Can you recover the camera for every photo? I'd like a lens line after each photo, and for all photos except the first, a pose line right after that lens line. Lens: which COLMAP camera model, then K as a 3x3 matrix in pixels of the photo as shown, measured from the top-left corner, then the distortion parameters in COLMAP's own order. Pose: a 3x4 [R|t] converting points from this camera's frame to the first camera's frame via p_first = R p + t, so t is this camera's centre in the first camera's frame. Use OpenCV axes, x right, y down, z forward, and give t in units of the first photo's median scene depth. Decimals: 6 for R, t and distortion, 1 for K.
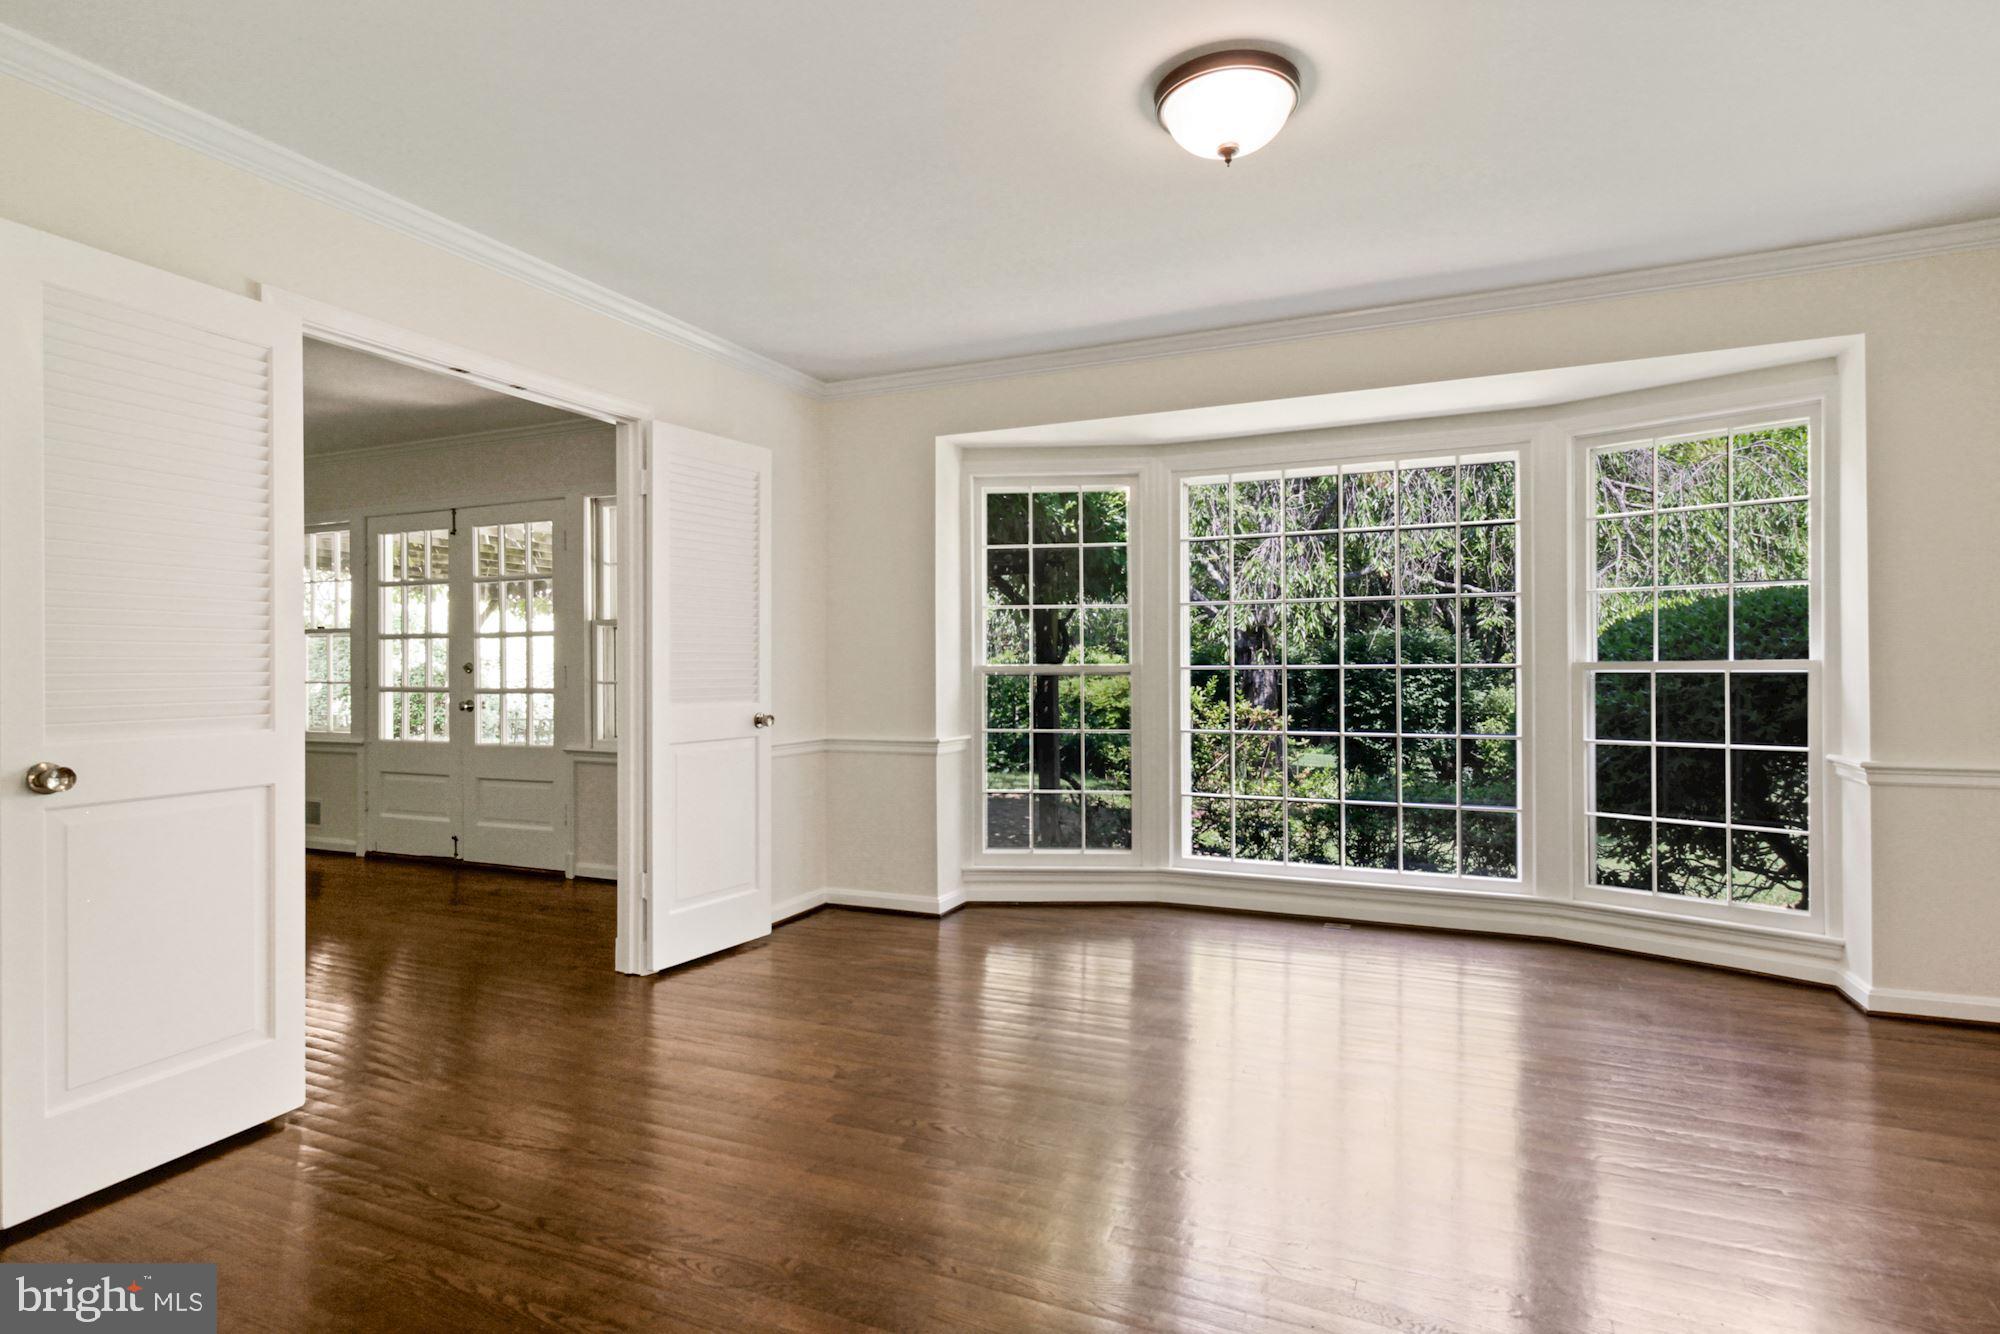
lens RADIAL K [[1028.3, 0, 1029.8], [0, 1028.3, 661.8], [0, 0, 1]] dist [0.001664, 0.000465]
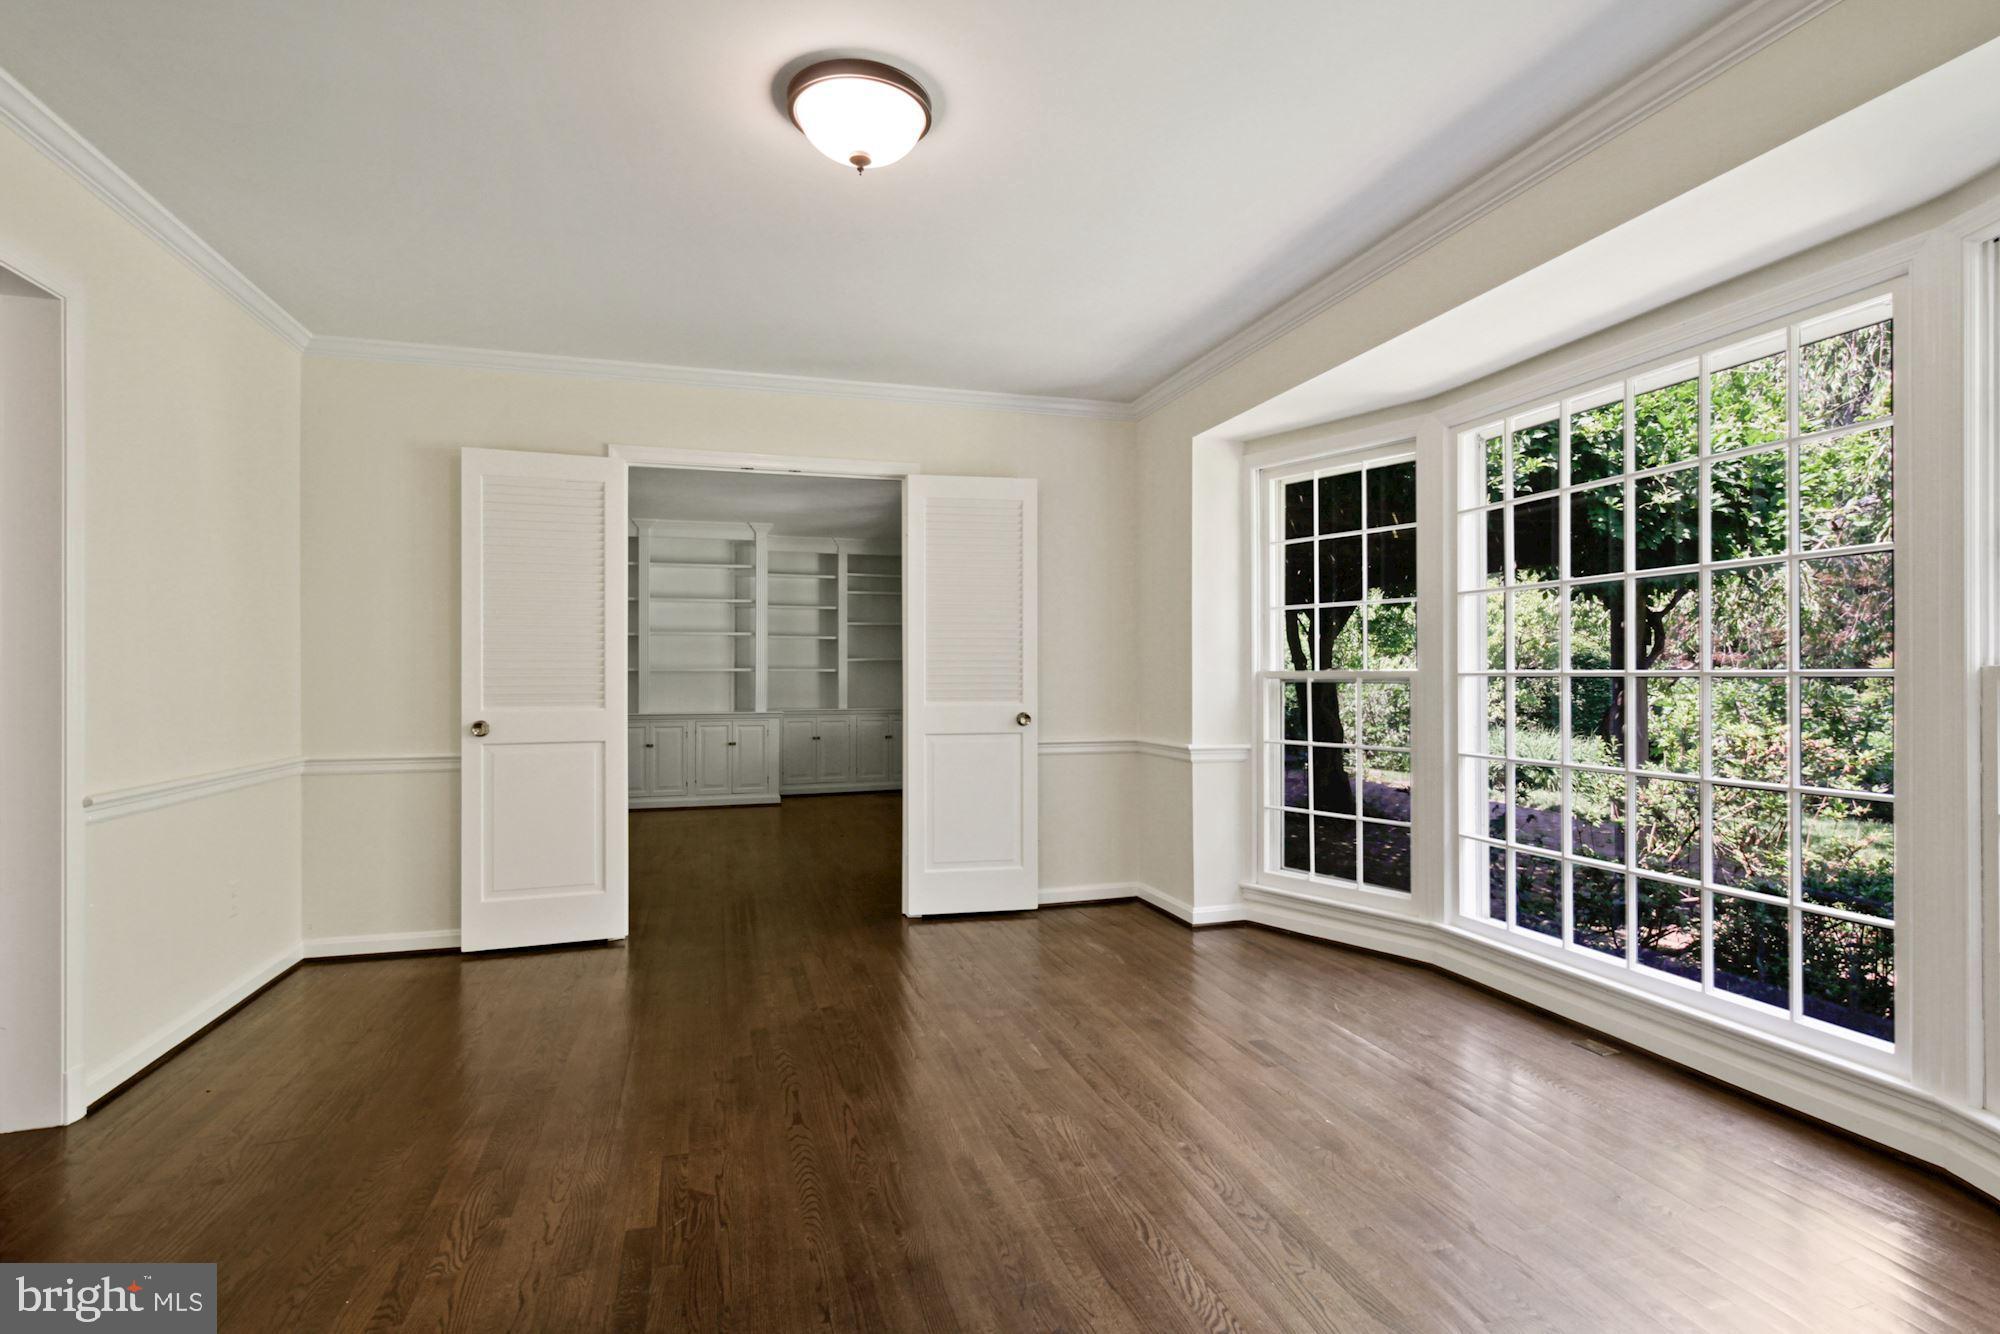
lens RADIAL K [[1010.8, 0, 1000.0], [0, 1010.8, 667.0], [0, 0, 1]] dist [-0.000569, 0.000134]
pose [[0.642311, -0.002522, -0.766440, 0.562447], [0.002460, 0.999996, -0.001229, 0.000738], [0.766440, -0.001096, 0.642315, 0.254552]]
